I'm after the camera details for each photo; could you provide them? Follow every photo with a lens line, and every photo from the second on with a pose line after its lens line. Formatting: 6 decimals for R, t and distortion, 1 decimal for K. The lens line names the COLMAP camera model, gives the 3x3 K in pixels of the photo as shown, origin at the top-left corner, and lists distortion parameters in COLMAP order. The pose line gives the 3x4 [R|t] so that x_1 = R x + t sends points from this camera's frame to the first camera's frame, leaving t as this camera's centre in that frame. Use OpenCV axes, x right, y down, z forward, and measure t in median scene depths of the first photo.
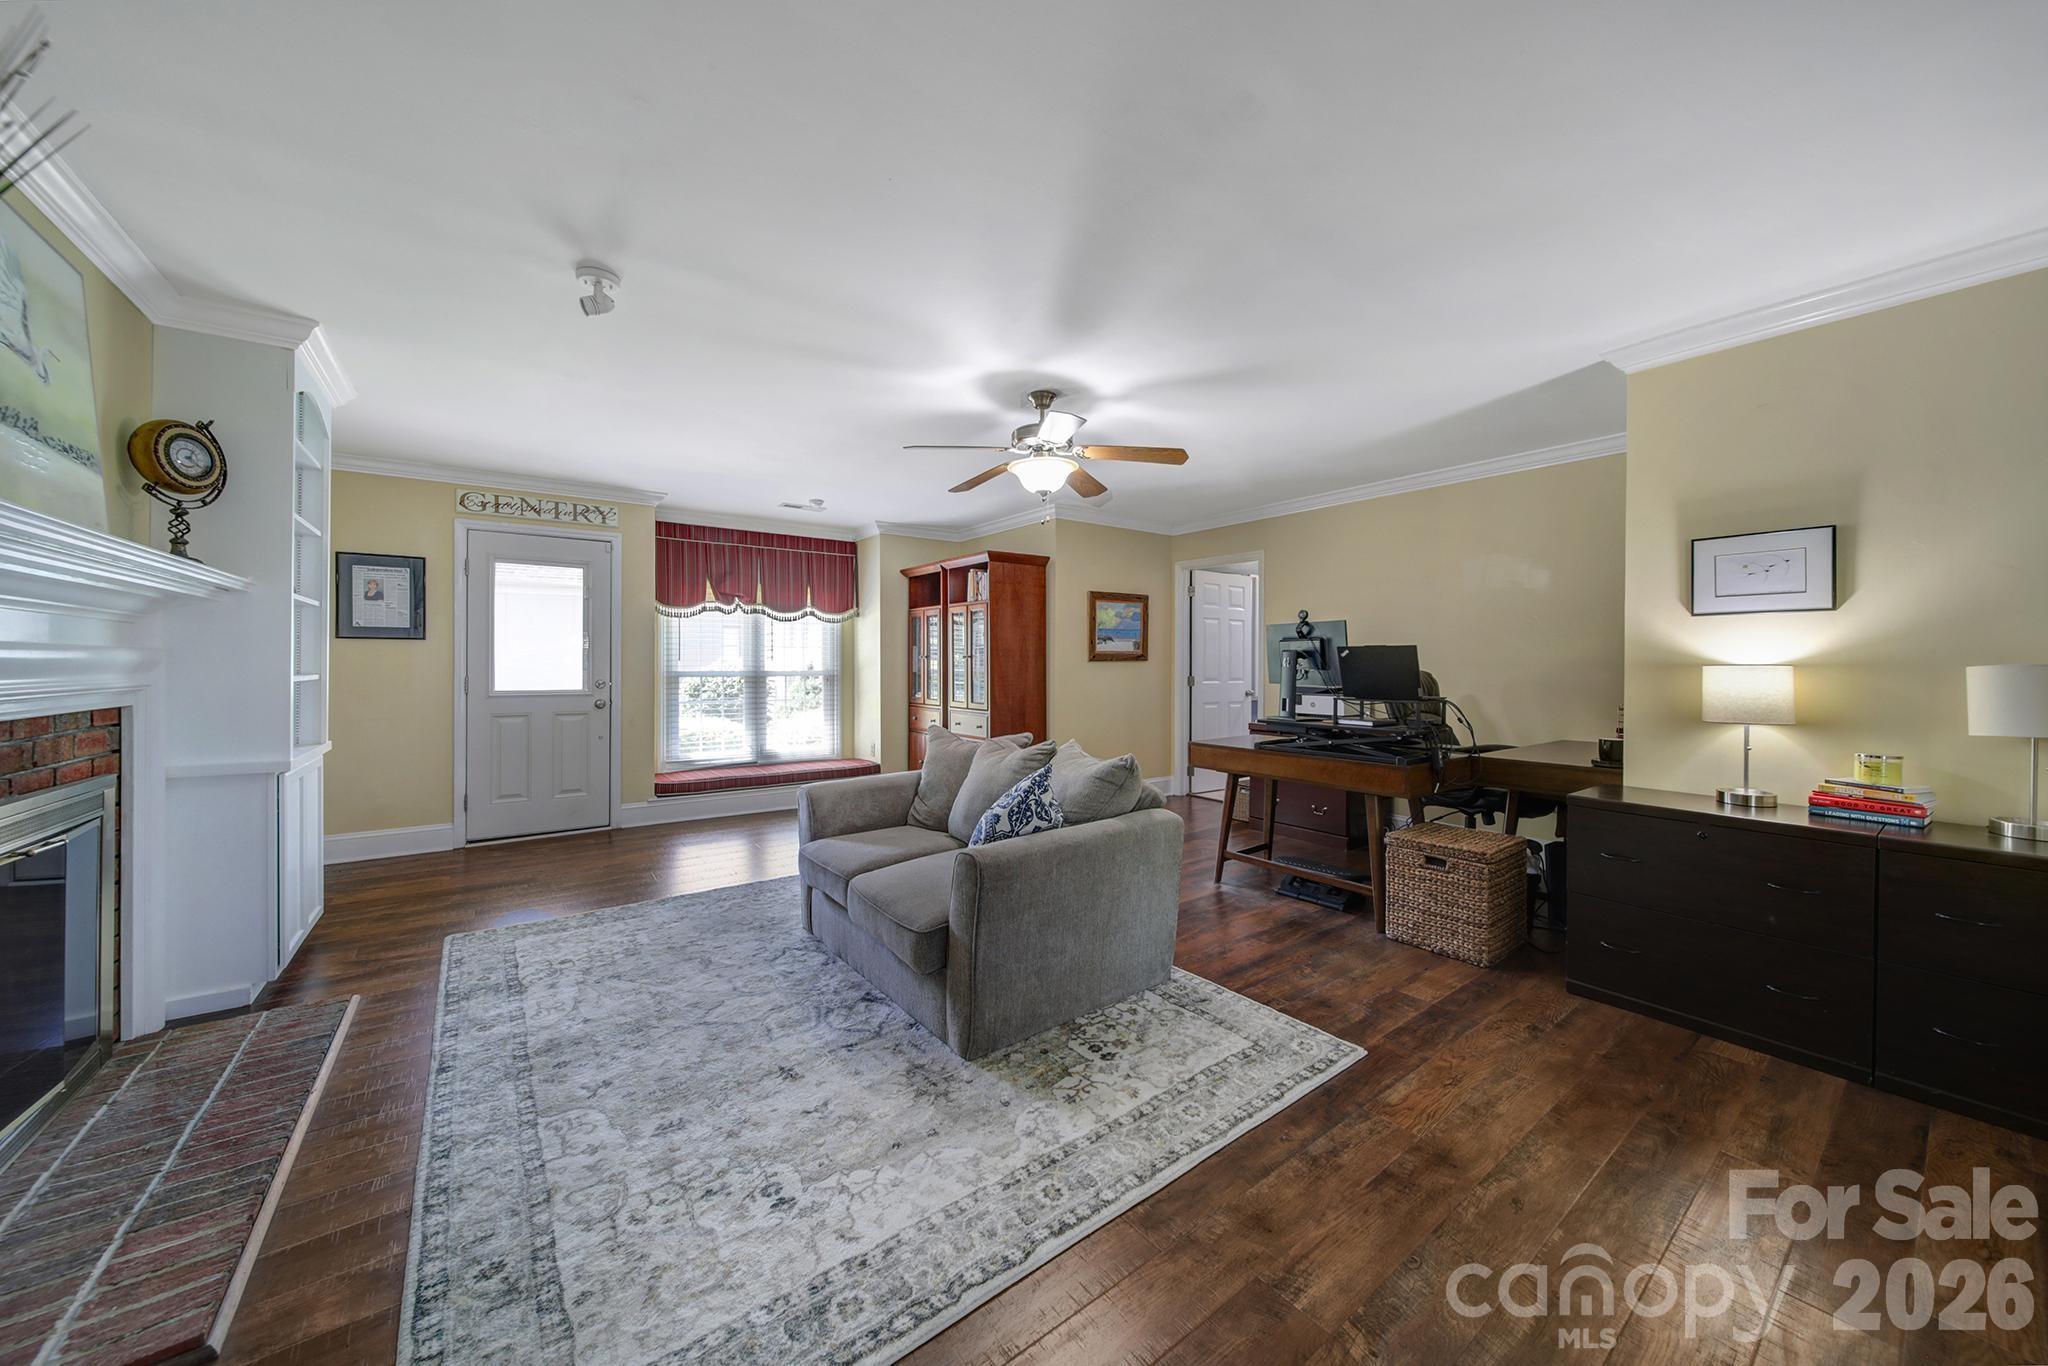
lens RADIAL K [[719.9, 0, 1021.2], [0, 719.9, 668.7], [0, 0, 1]] dist [-0.000981, -0.000205]
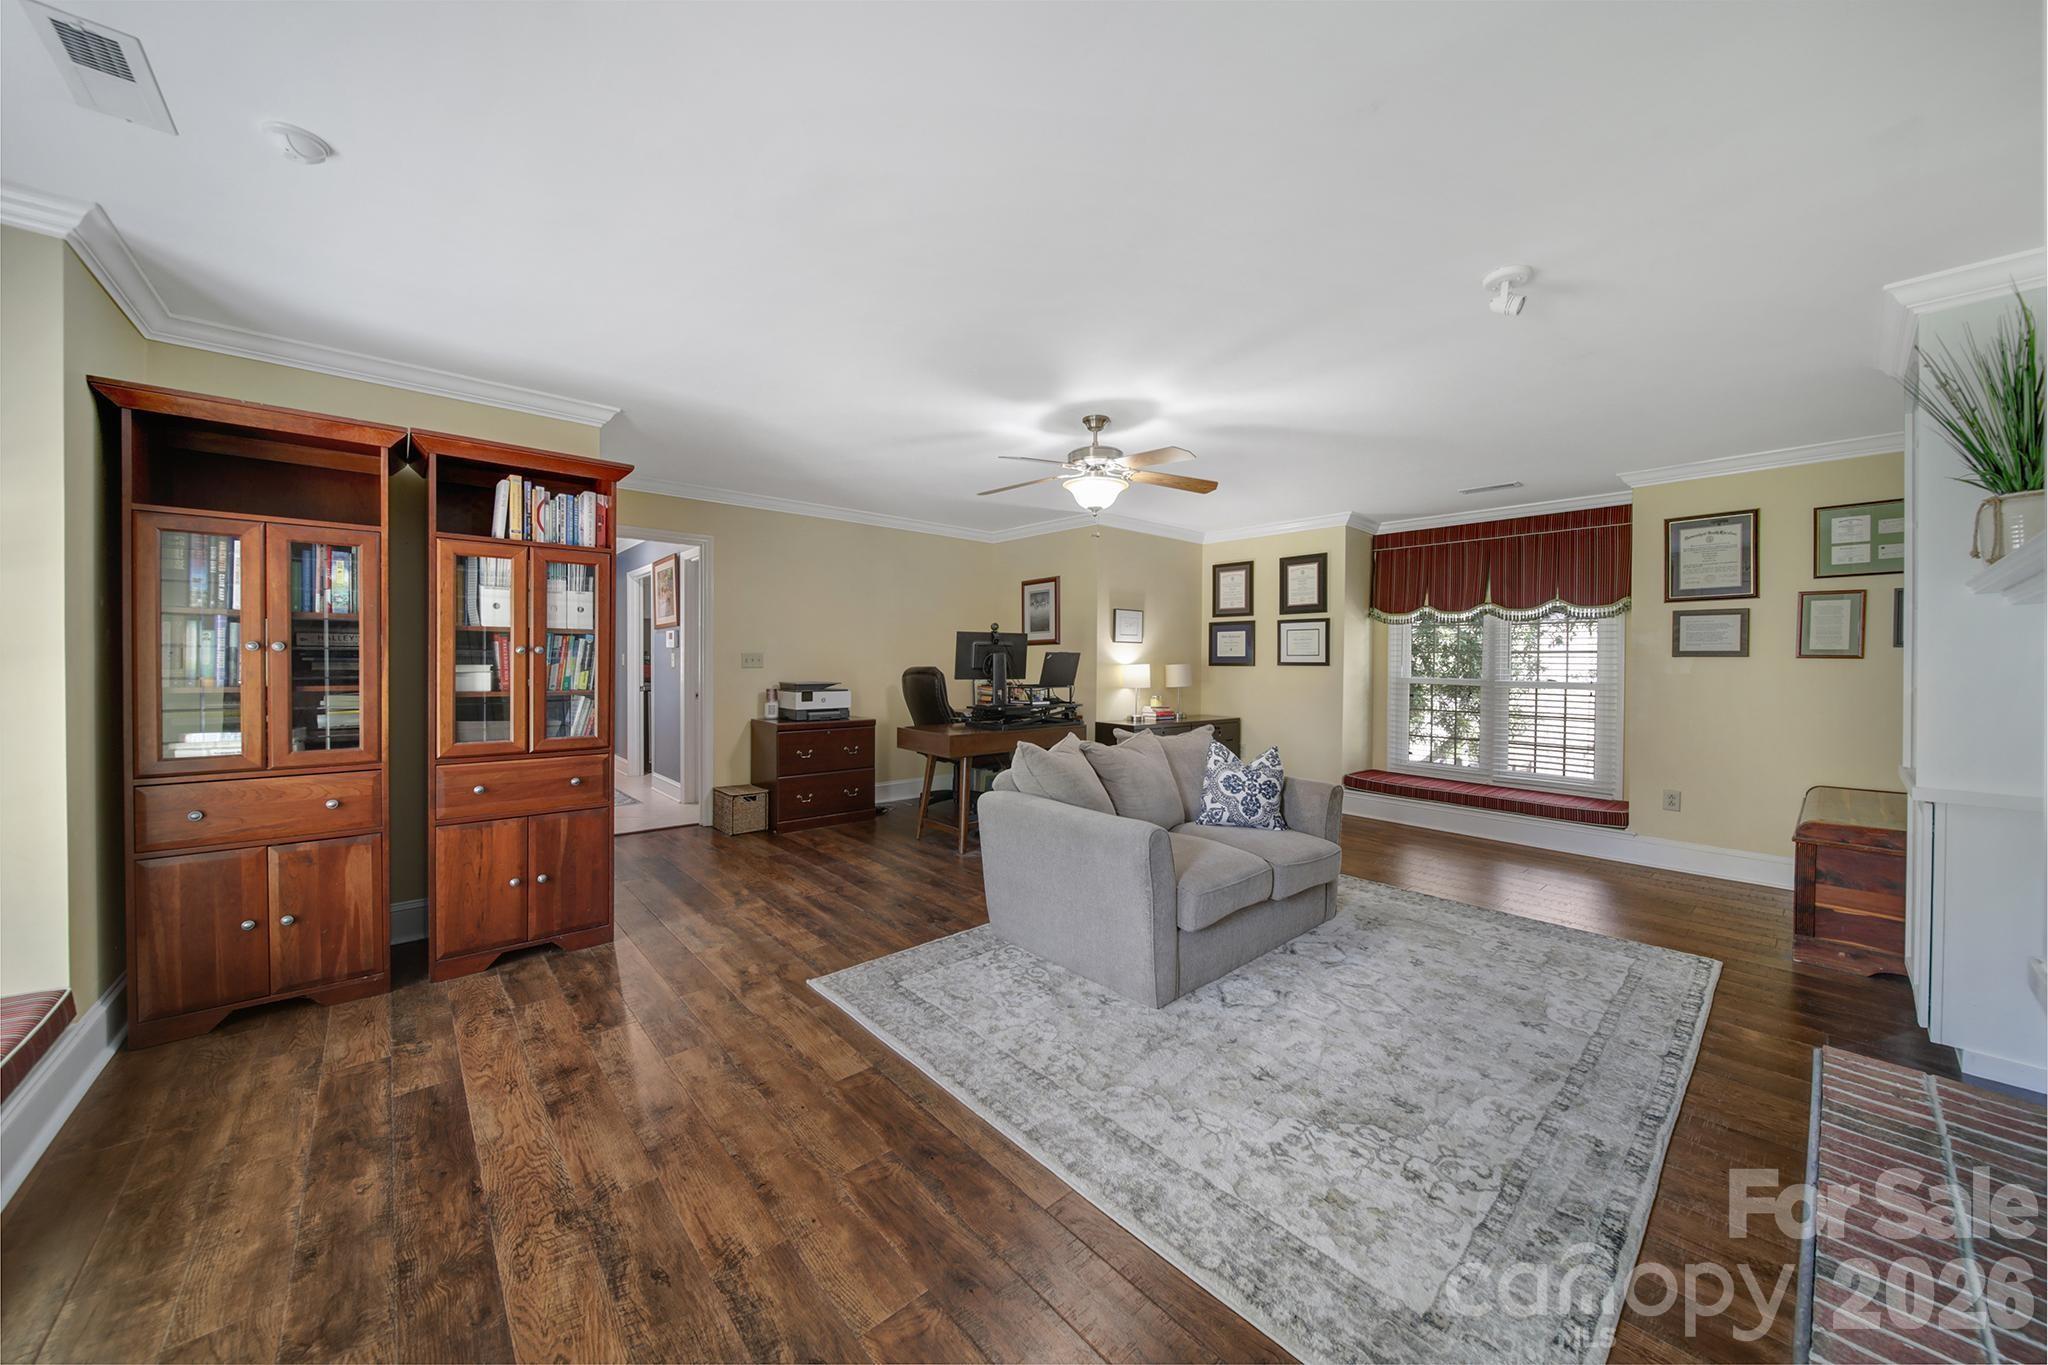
lens RADIAL K [[719.9, 0, 1021.2], [0, 719.9, 668.2], [0, 0, 1]] dist [-0.000981, -0.000205]
pose [[-0.089455, -0.014054, 0.995892, -1.222481], [0.002023, 0.999896, 0.014292, -0.020536], [-0.995989, 0.003294, -0.089417, 1.410523]]
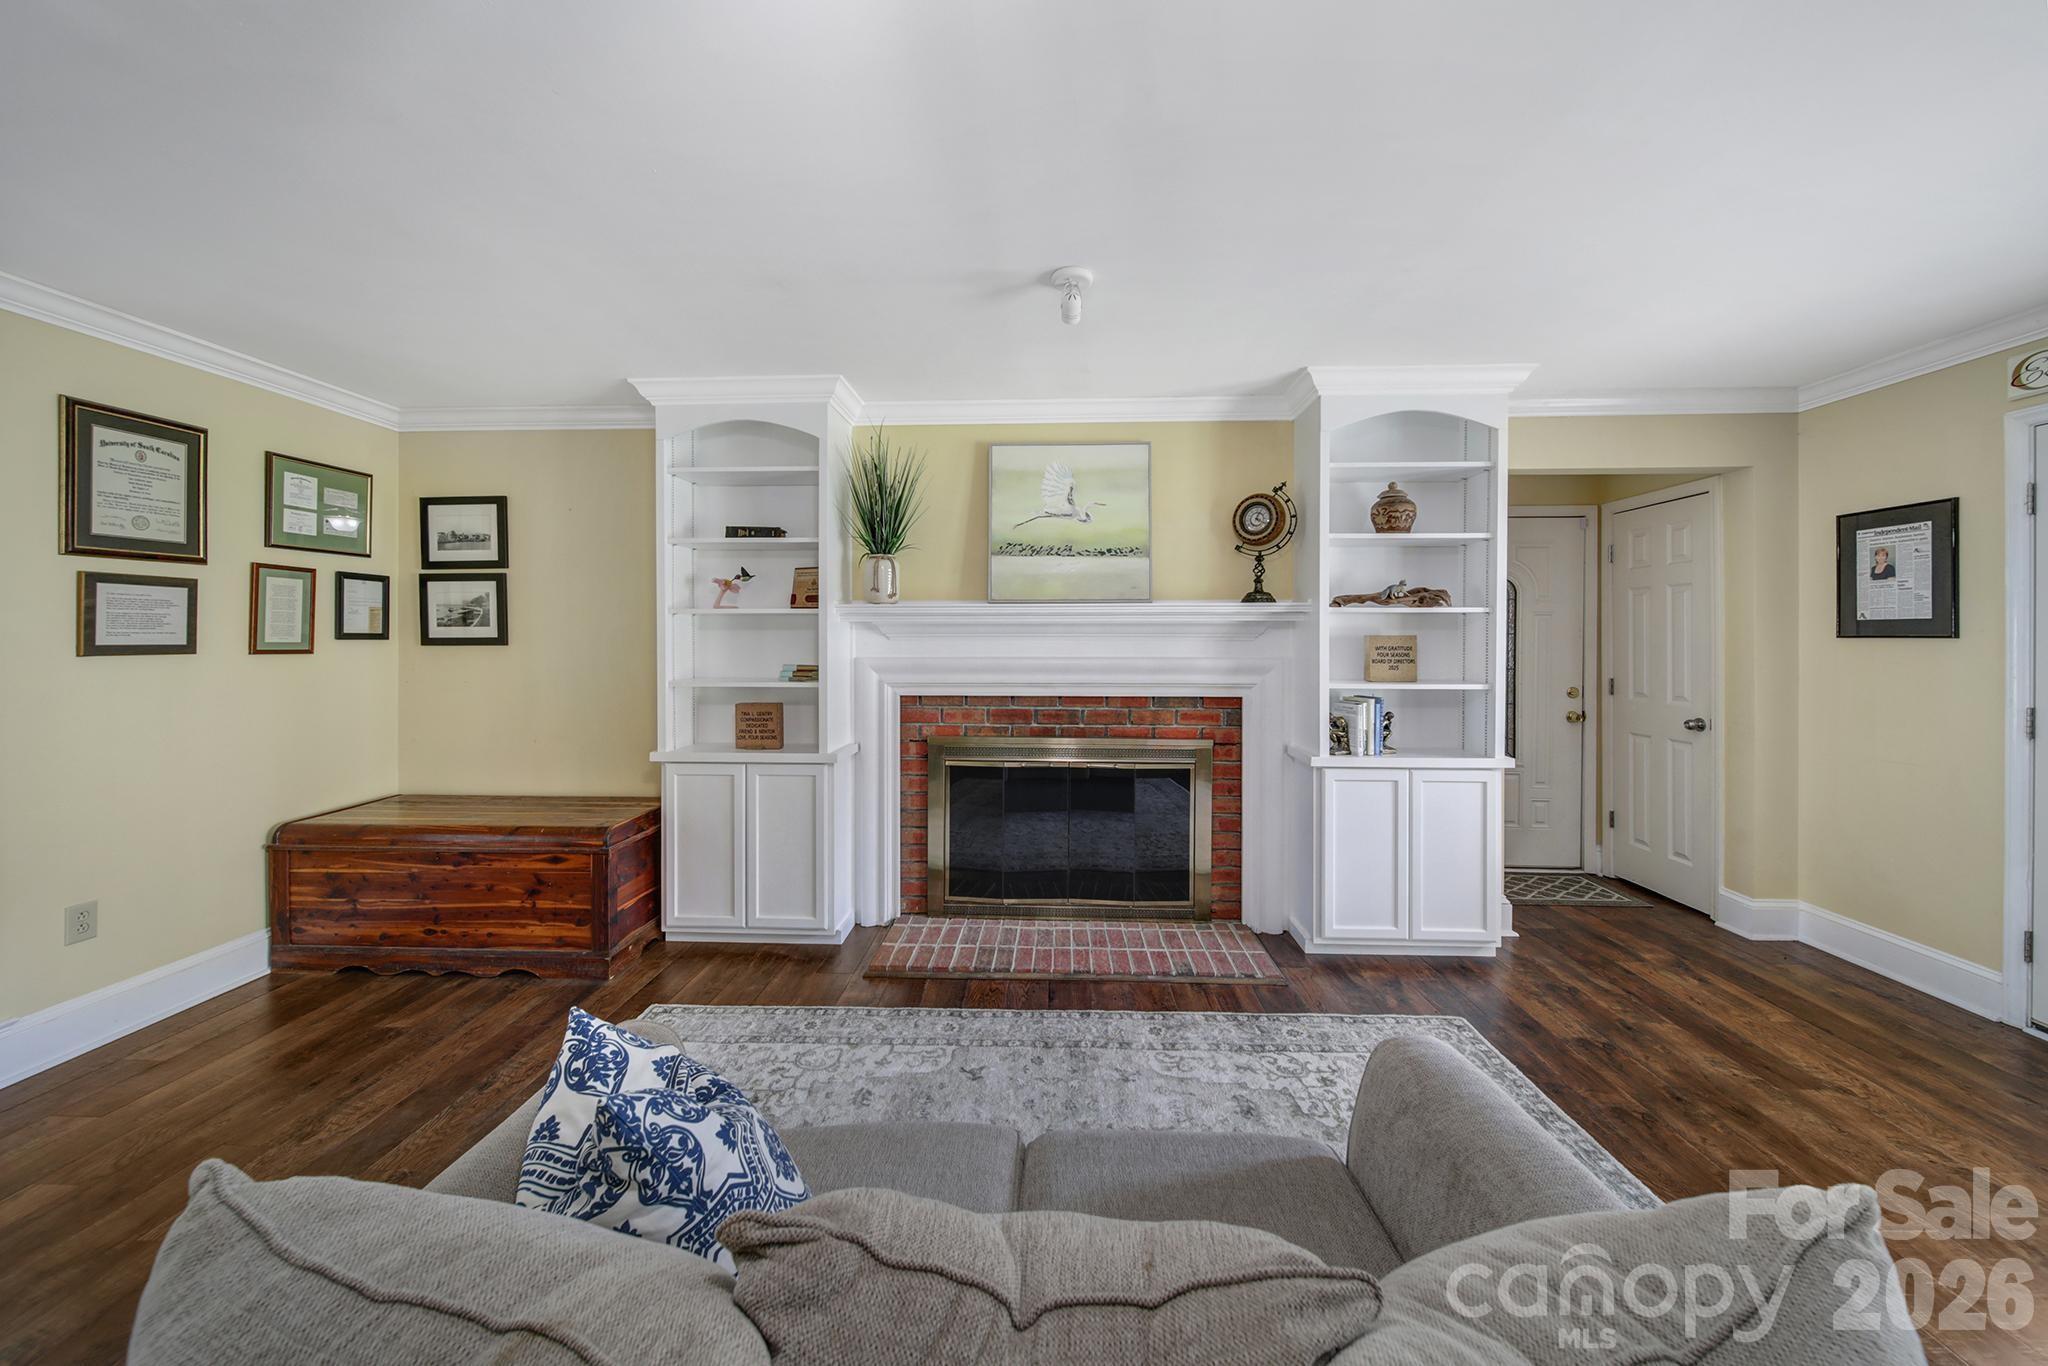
lens RADIAL K [[732.4, 0, 1025.5], [0, 732.4, 632.0], [0, 0, 1]] dist [-0.001398, -0.000151]
pose [[-0.623982, -0.007740, -0.781400, 0.165865], [-0.010904, 0.999940, -0.001198, -0.059252], [0.781363, 0.007773, -0.624029, 1.260441]]
